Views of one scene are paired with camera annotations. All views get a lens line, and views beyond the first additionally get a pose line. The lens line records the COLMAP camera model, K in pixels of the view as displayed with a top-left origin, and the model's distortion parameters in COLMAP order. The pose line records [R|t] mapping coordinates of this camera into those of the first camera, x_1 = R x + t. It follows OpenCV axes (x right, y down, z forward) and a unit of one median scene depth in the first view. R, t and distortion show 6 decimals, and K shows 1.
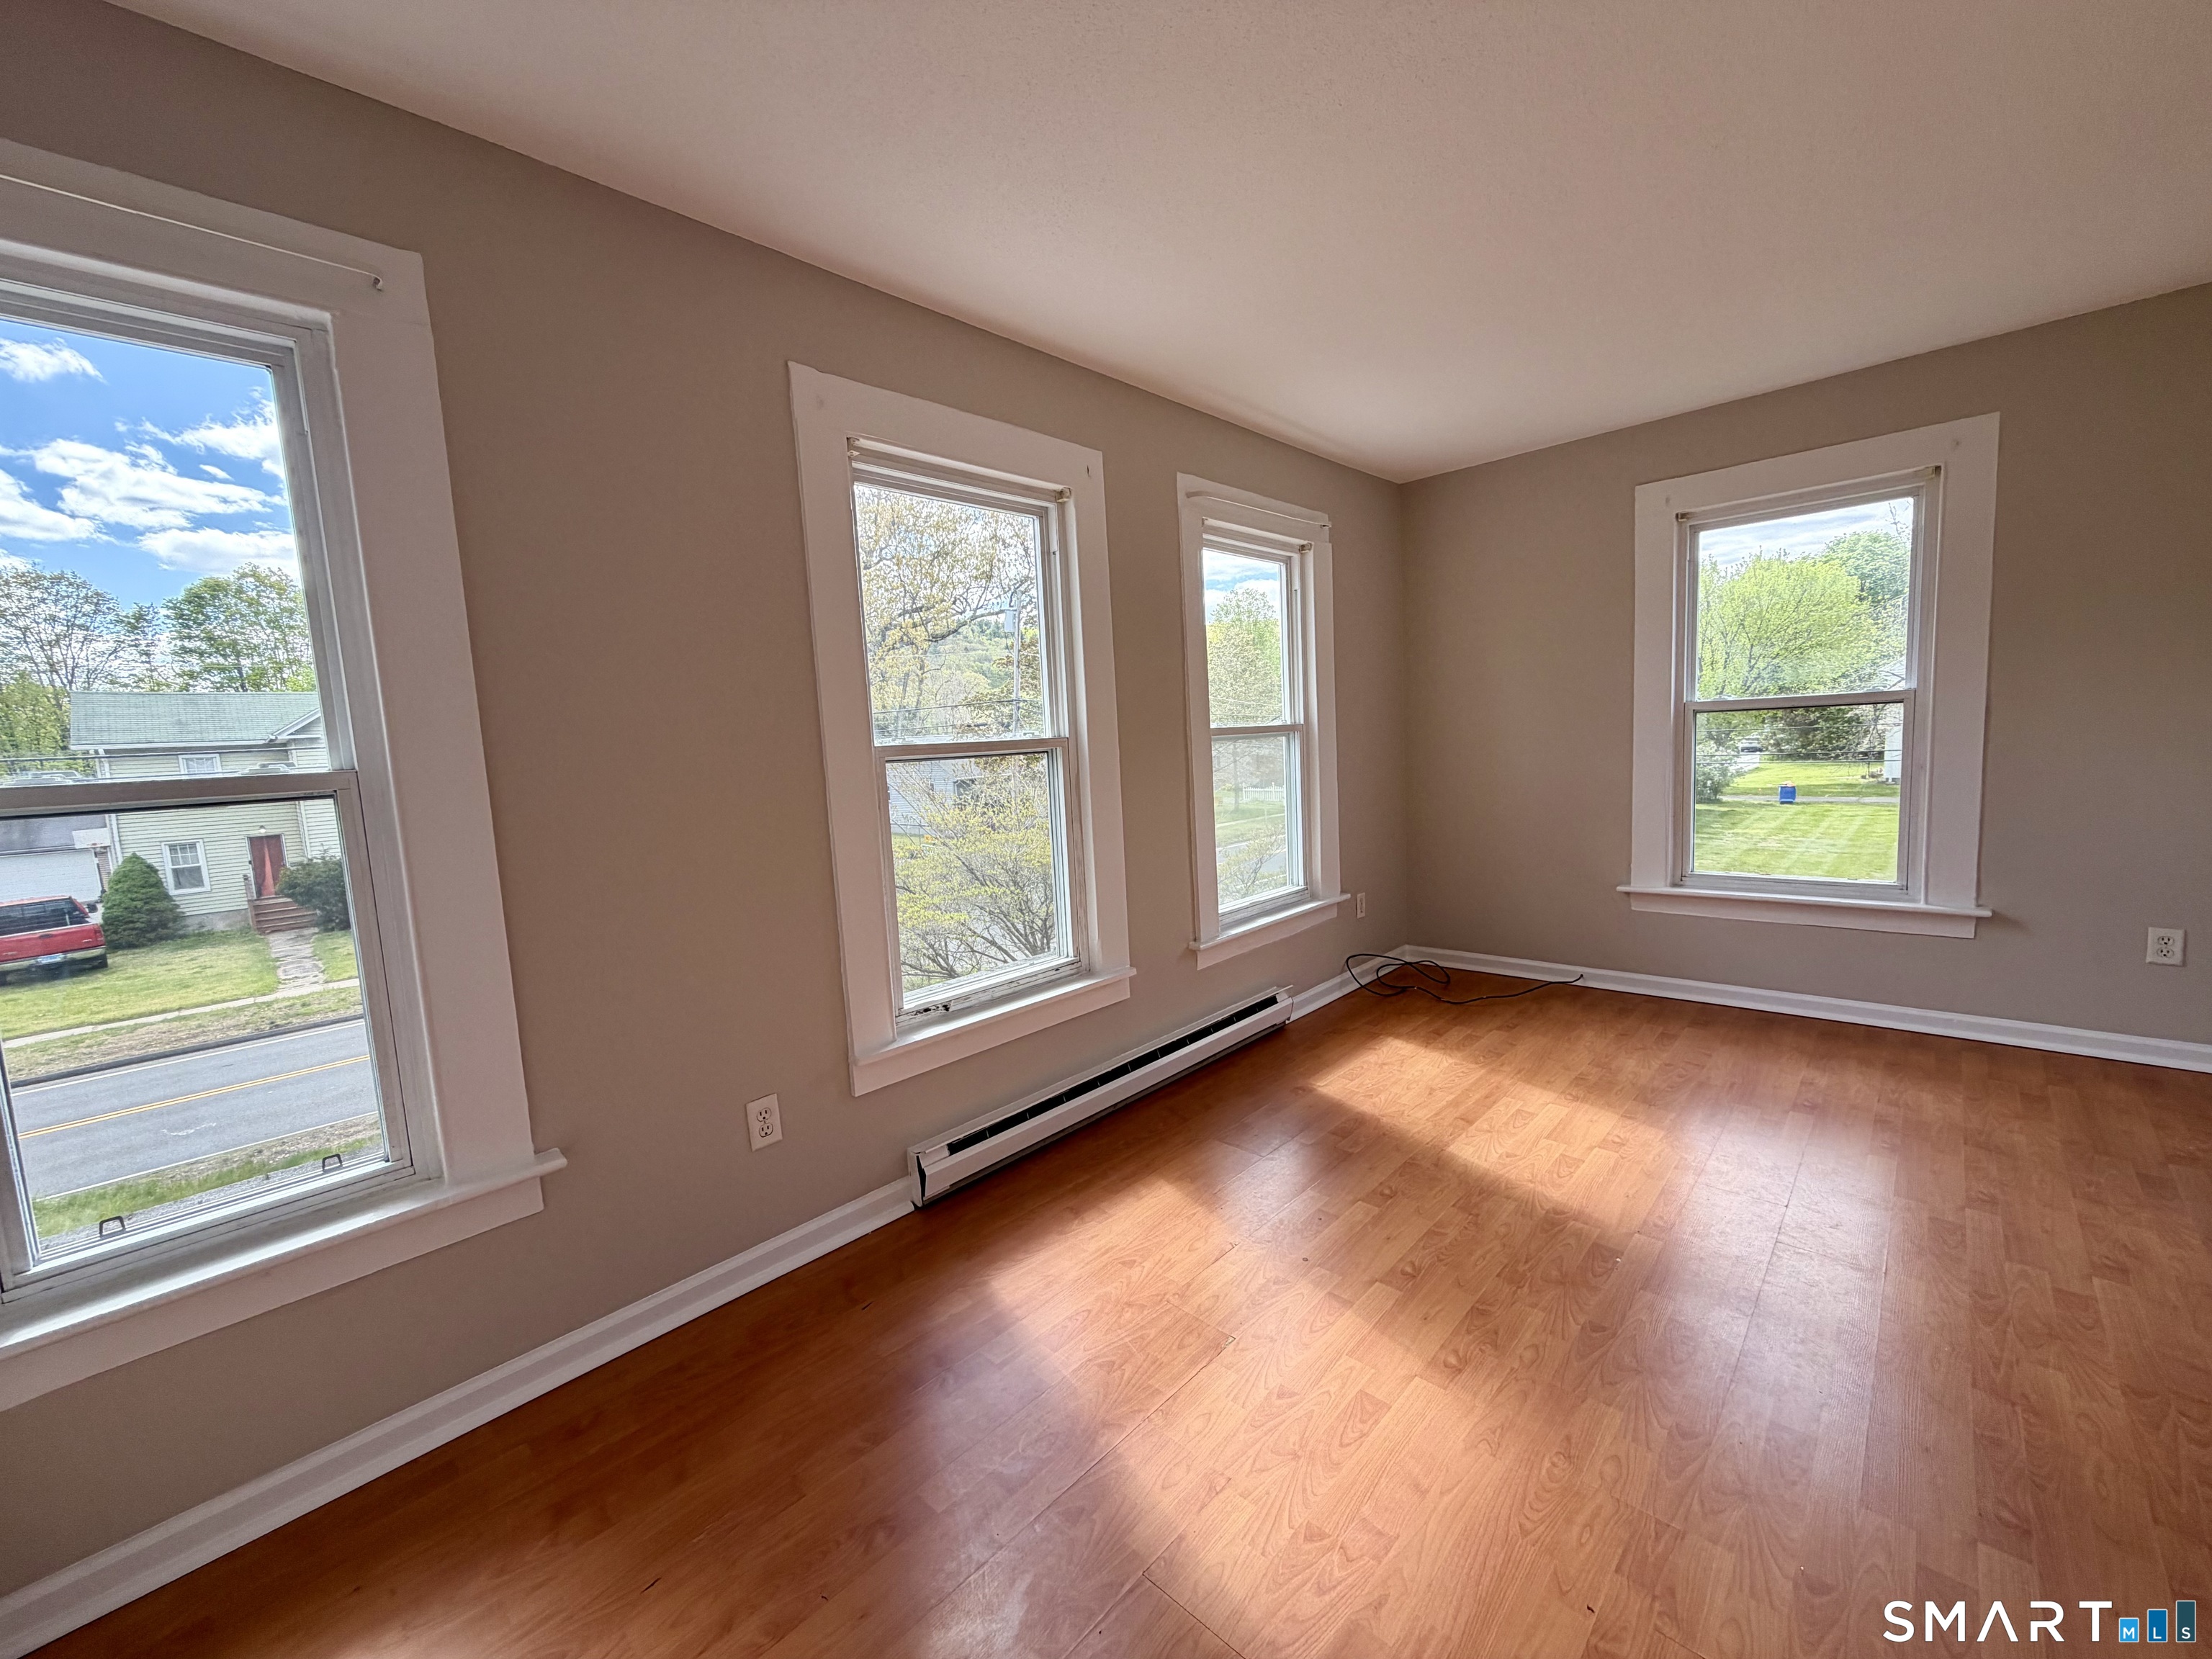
lens RADIAL K [[883.0, 0, 1085.3], [0, 883.0, 843.1], [0, 0, 1]] dist [-0.000196, 0.000049]
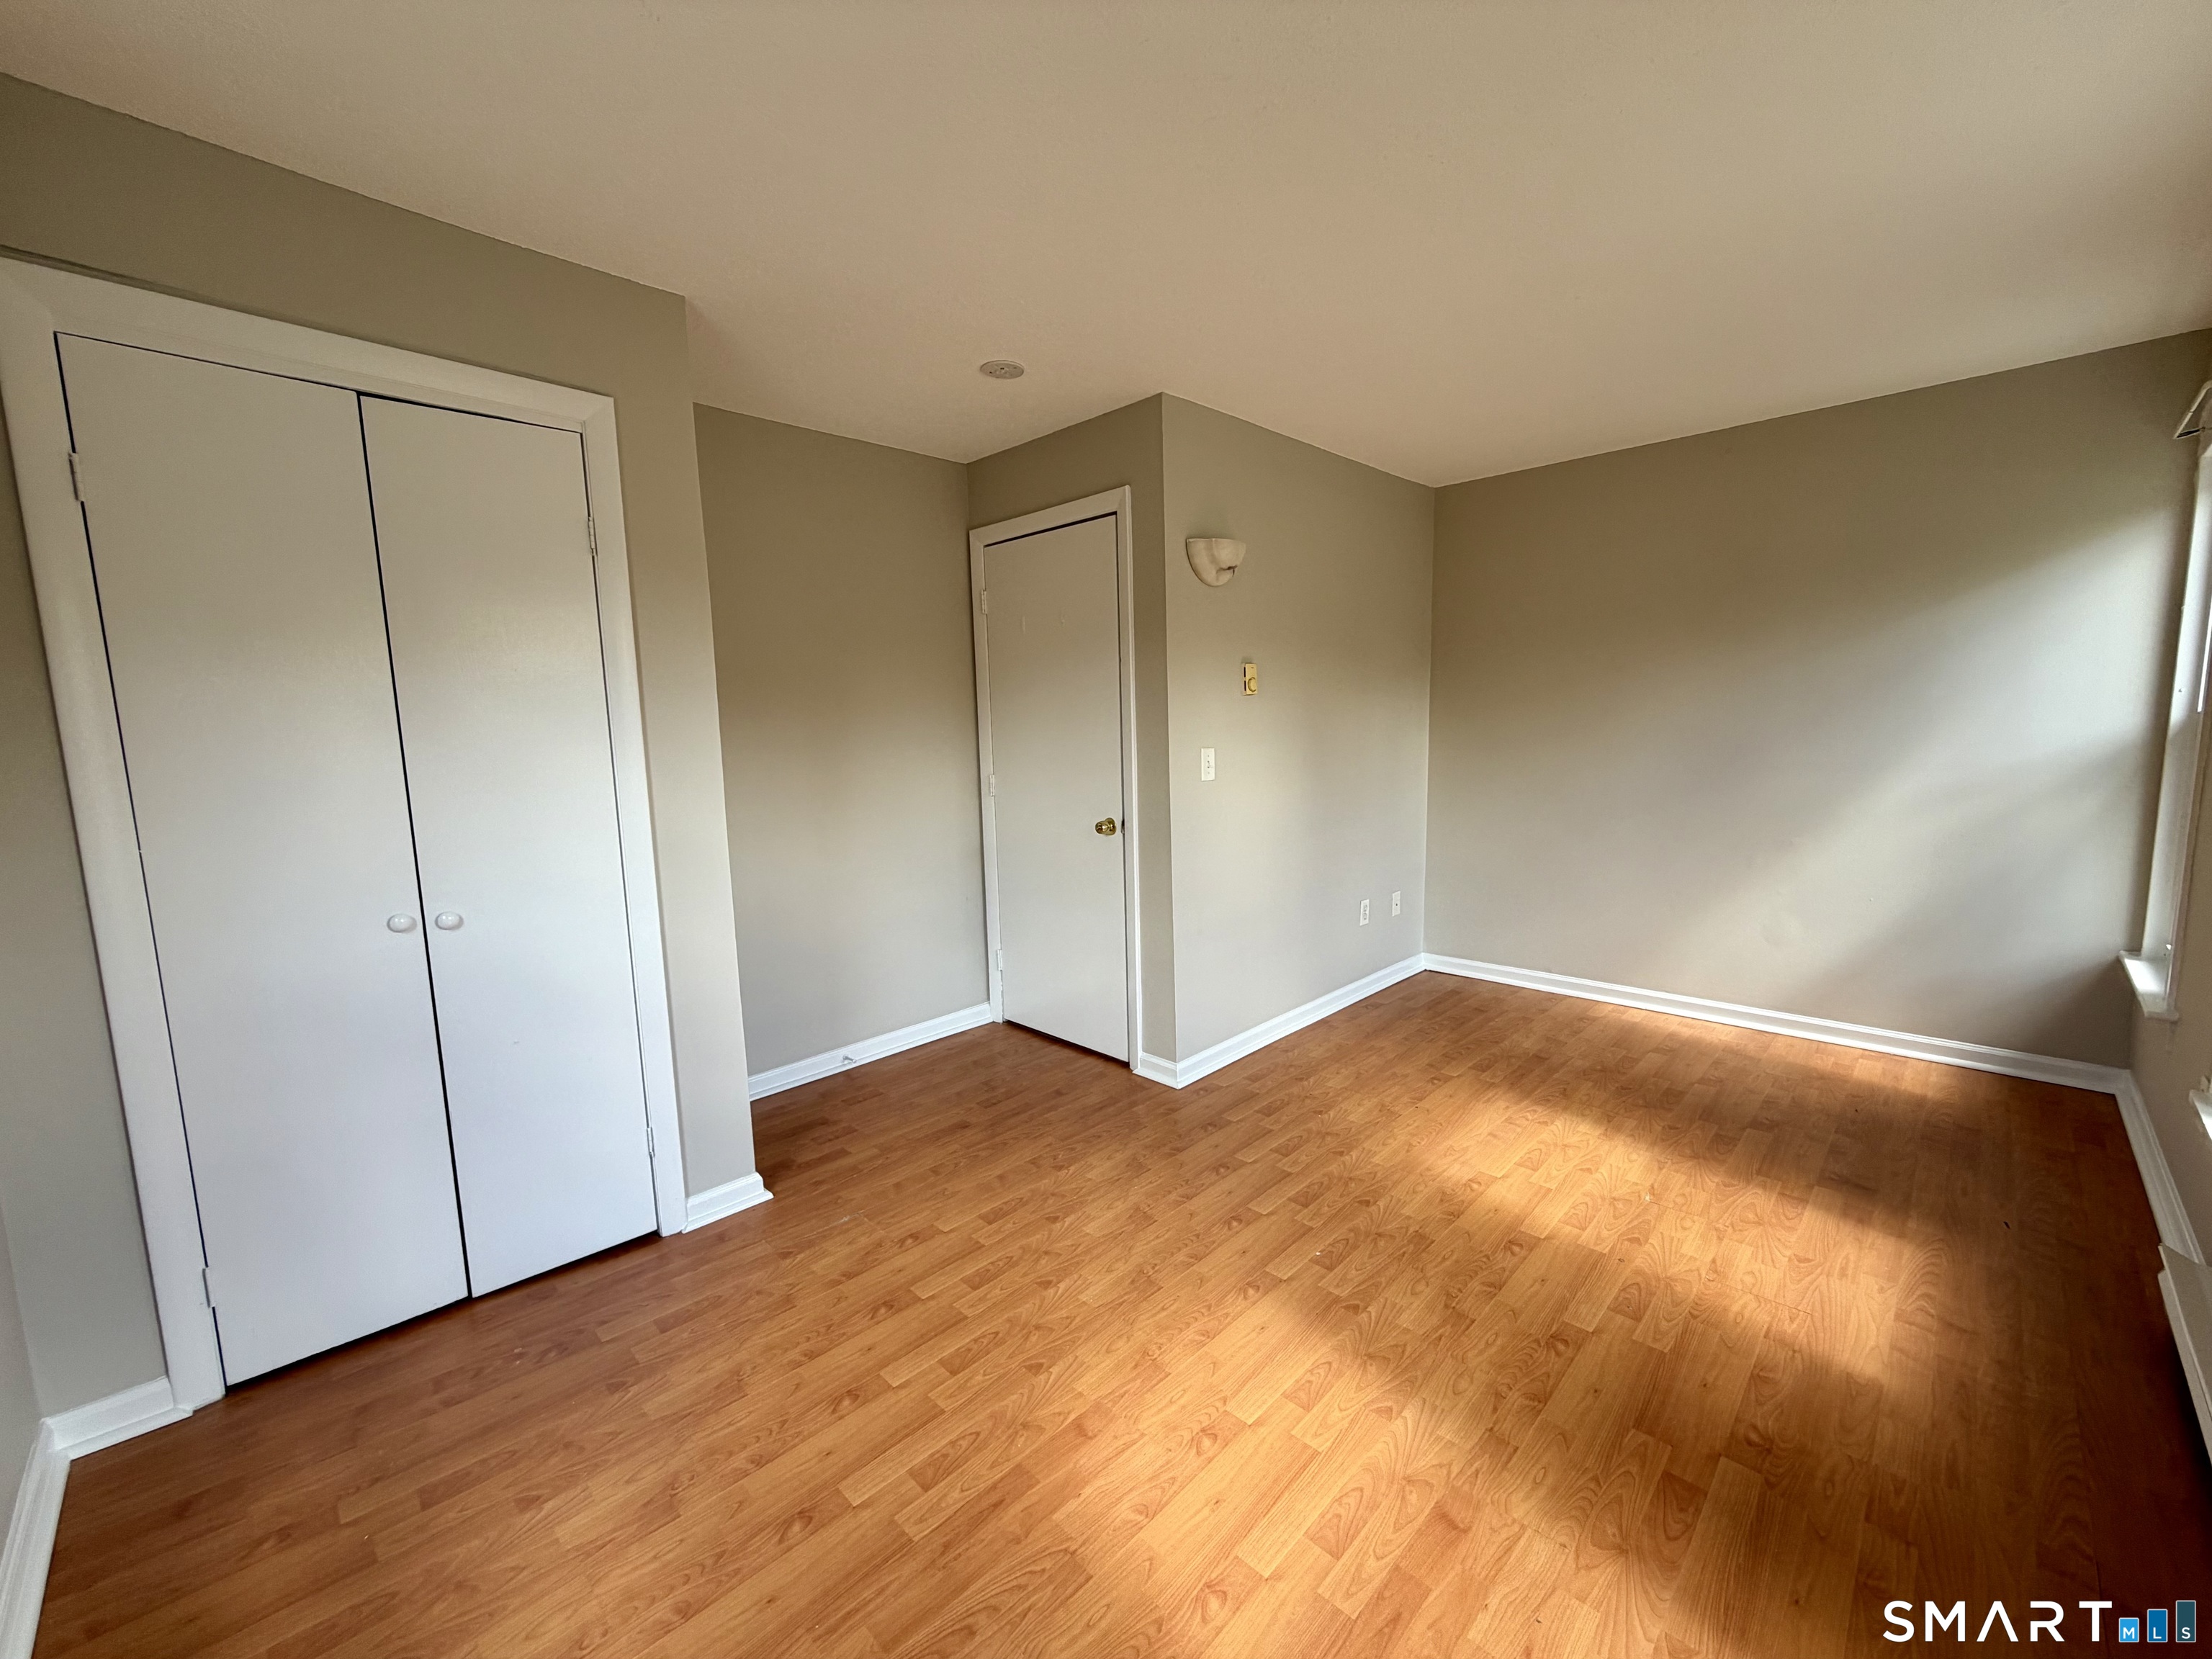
lens RADIAL K [[875.6, 0, 1101.7], [0, 875.6, 828.7], [0, 0, 1]] dist [-0.001874, 0.000119]
pose [[-0.997027, 0.074859, 0.018274, 0.539072], [0.077057, 0.968253, 0.237801, -0.197087], [0.000108, 0.238502, -0.971142, 1.271574]]
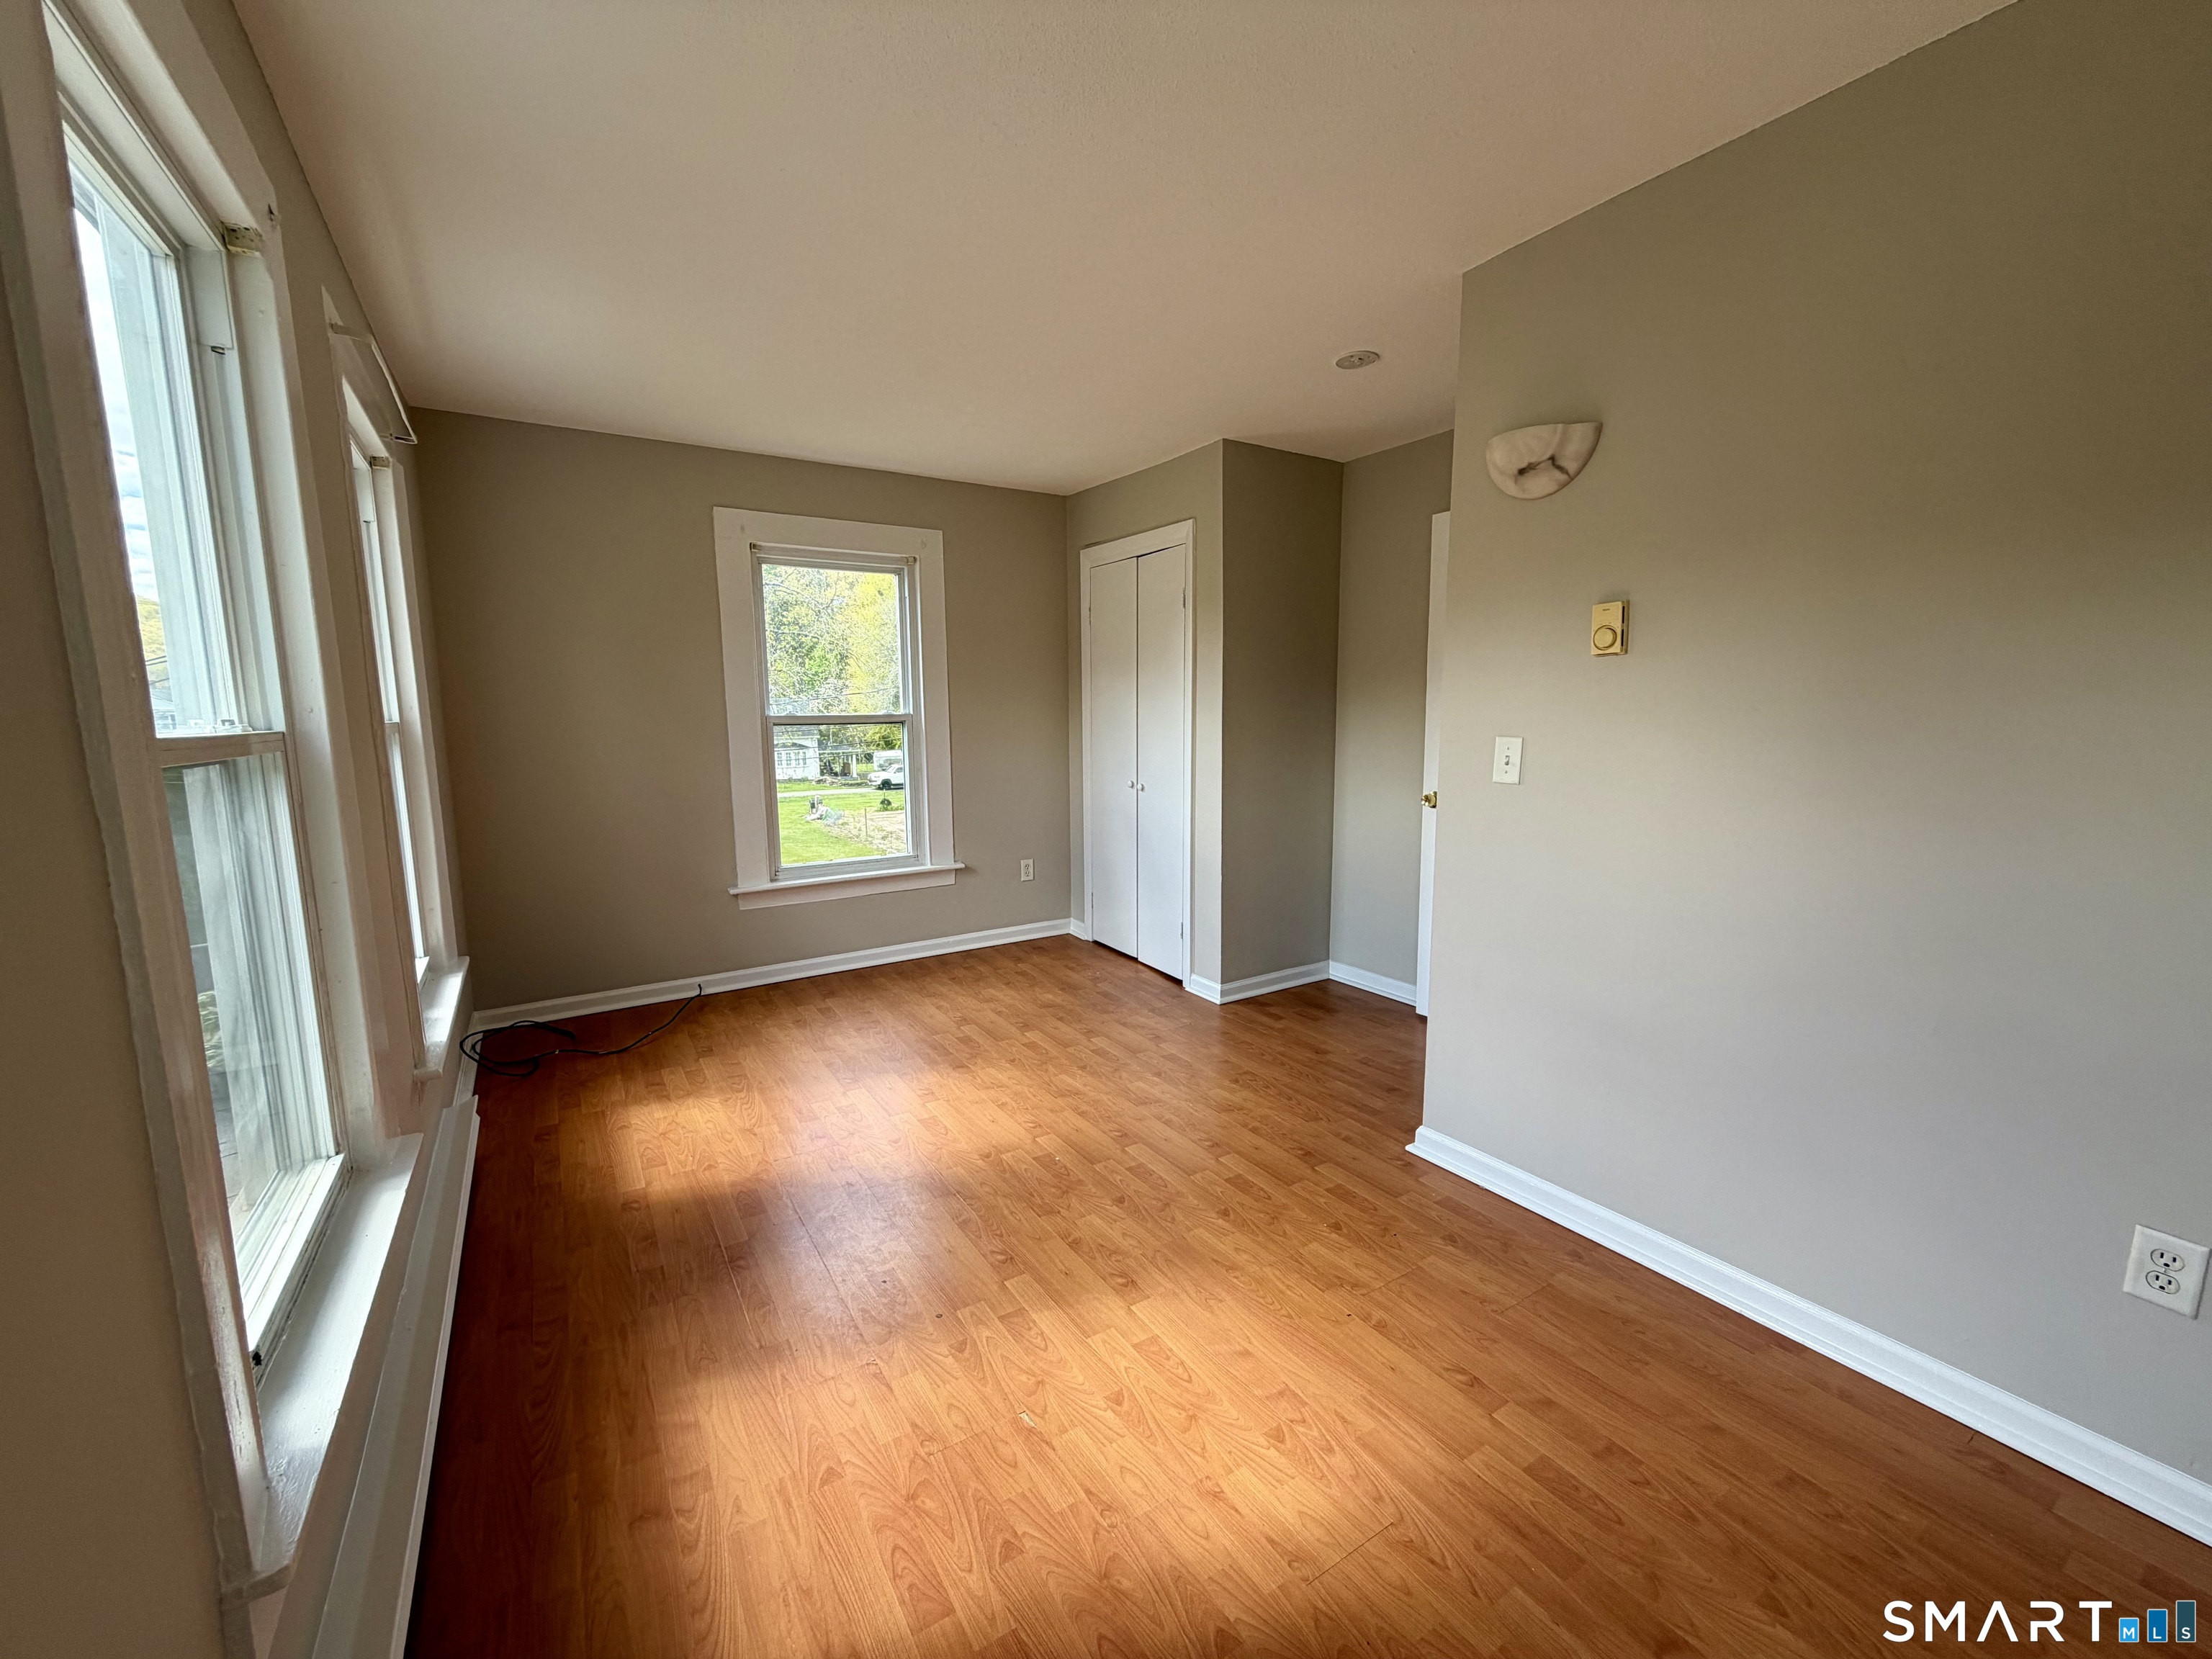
lens RADIAL K [[892.3, 0, 1111.6], [0, 892.3, 829.6], [0, 0, 1]] dist [-0.000473, 0.000143]
pose [[0.223555, -0.078823, 0.971499, -0.381861], [0.113407, 0.992059, 0.054395, -0.033948], [-0.968071, 0.098014, 0.230718, 0.393302]]
